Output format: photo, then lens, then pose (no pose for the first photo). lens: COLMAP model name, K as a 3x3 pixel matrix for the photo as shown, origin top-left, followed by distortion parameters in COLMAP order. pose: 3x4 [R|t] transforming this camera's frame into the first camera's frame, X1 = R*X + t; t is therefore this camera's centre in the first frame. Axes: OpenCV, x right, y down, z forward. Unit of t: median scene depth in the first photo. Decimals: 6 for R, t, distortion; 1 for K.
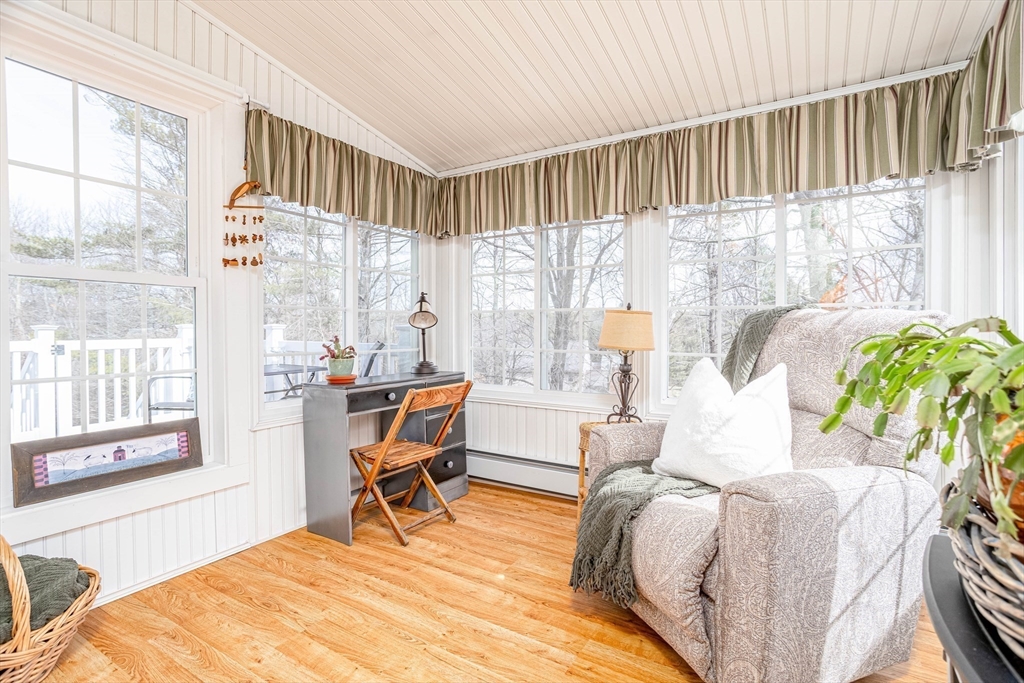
lens RADIAL K [[493.0, 0, 535.4], [0, 493.0, 338.0], [0, 0, 1]] dist [-0.051334, 0.025222]
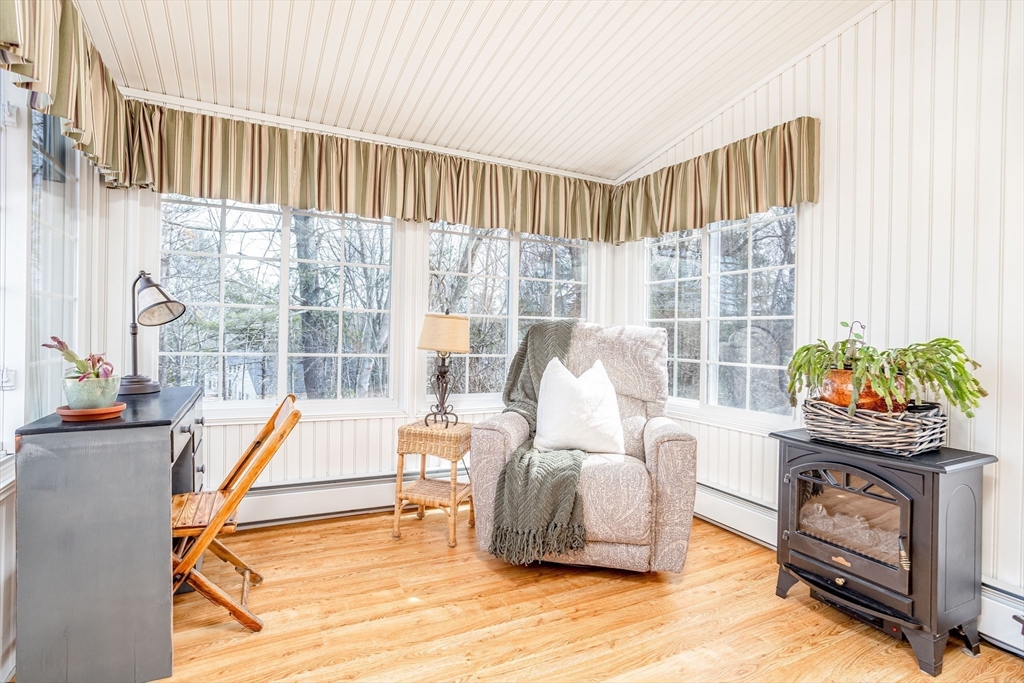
lens RADIAL K [[493.0, 0, 514.3], [0, 493.0, 341.3], [0, 0, 1]] dist [-0.051334, 0.025222]
pose [[0.541825, -0.002034, 0.840489, -0.637507], [-0.008097, 0.999938, 0.007640, -0.009778], [-0.840452, -0.010945, 0.541775, 0.289807]]
